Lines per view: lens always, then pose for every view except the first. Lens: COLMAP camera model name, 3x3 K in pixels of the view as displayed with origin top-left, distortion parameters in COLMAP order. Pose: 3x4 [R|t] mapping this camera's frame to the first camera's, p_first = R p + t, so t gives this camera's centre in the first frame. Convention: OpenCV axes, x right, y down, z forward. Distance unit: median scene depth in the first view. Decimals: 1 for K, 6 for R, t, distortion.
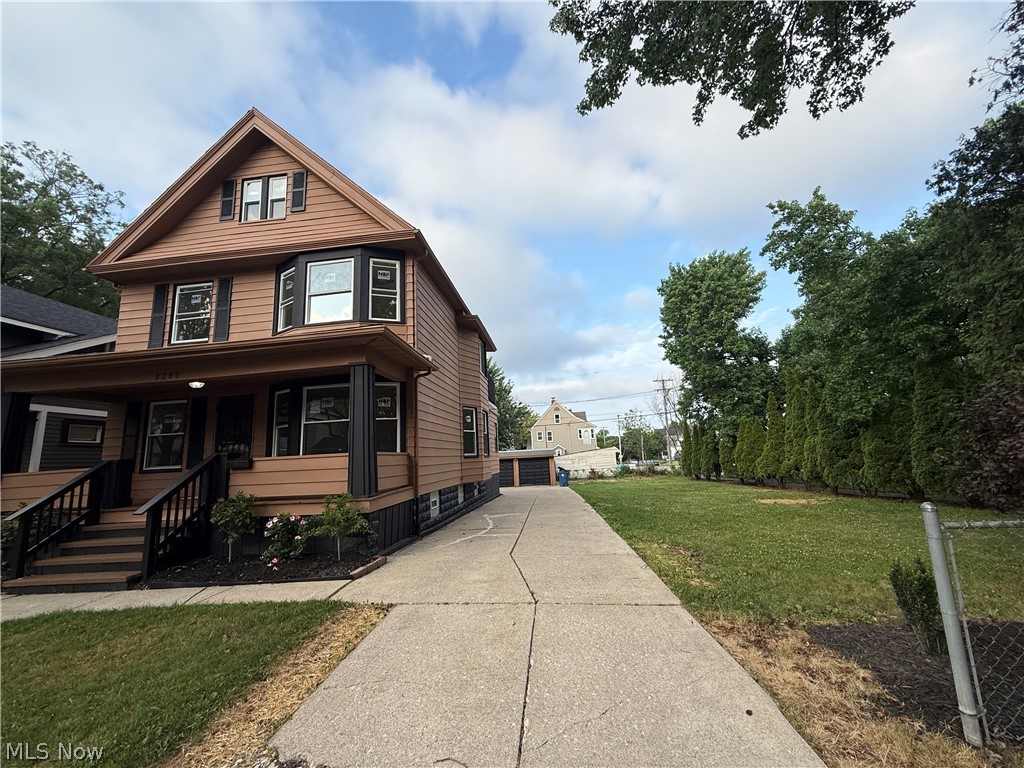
lens RADIAL K [[407.5, 0, 509.6], [0, 407.5, 385.1], [0, 0, 1]] dist [-0.000022, -0.000124]
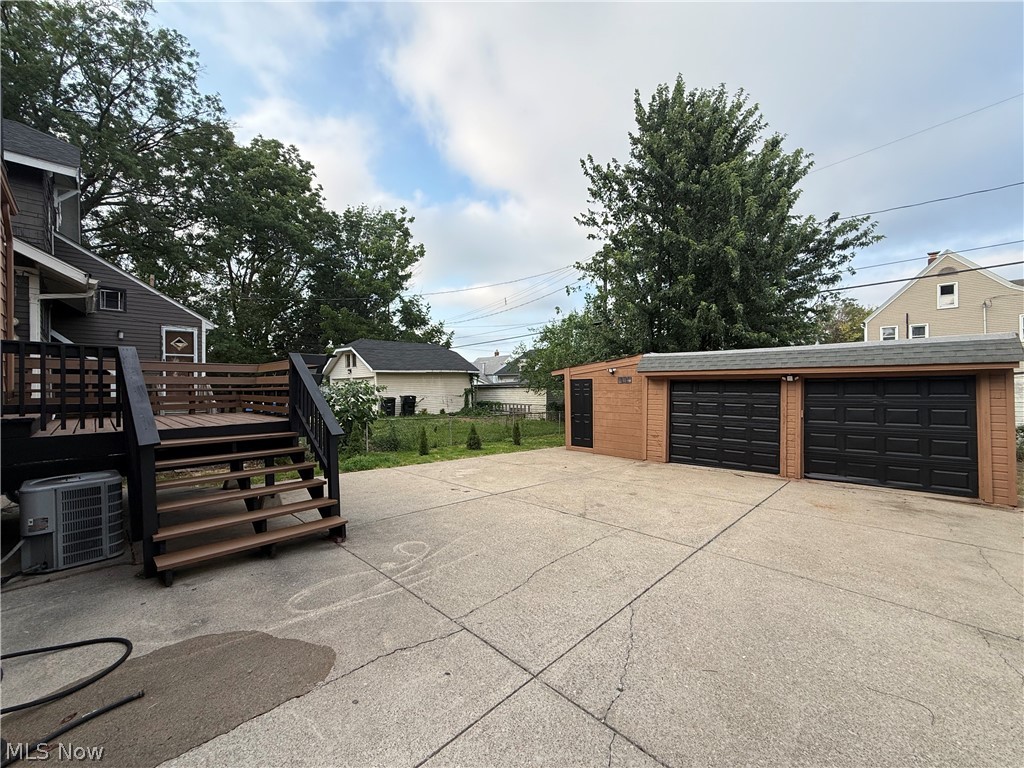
lens RADIAL K [[407.5, 0, 509.6], [0, 407.5, 385.1], [0, 0, 1]] dist [-0.000022, -0.000124]
pose [[0.793369, 0.049778, -0.606702, 0.126135], [0.071414, 0.982158, 0.173969, 0.513133], [0.604537, -0.181349, 0.775659, 2.768900]]
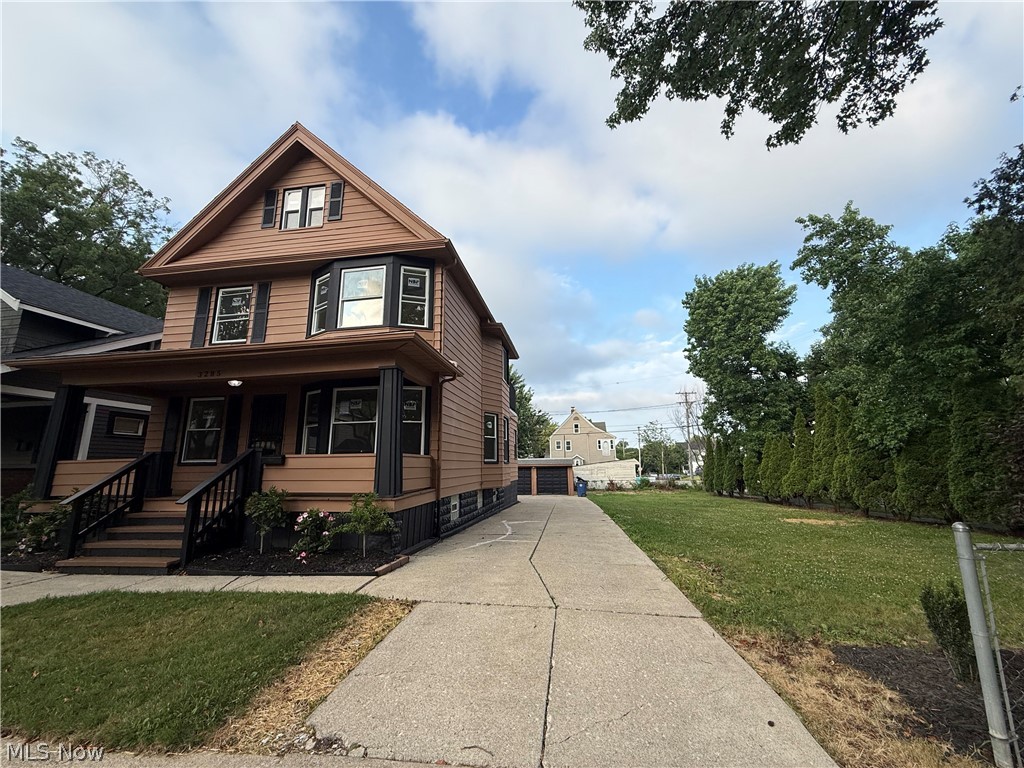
lens RADIAL K [[407.5, 0, 509.6], [0, 407.5, 385.1], [0, 0, 1]] dist [-0.000022, -0.000124]
pose [[0.998382, 0.030365, -0.048082, -0.009638], [-0.031256, 0.999351, -0.017887, 0.000970], [0.047508, 0.019361, 0.998683, -0.014852]]
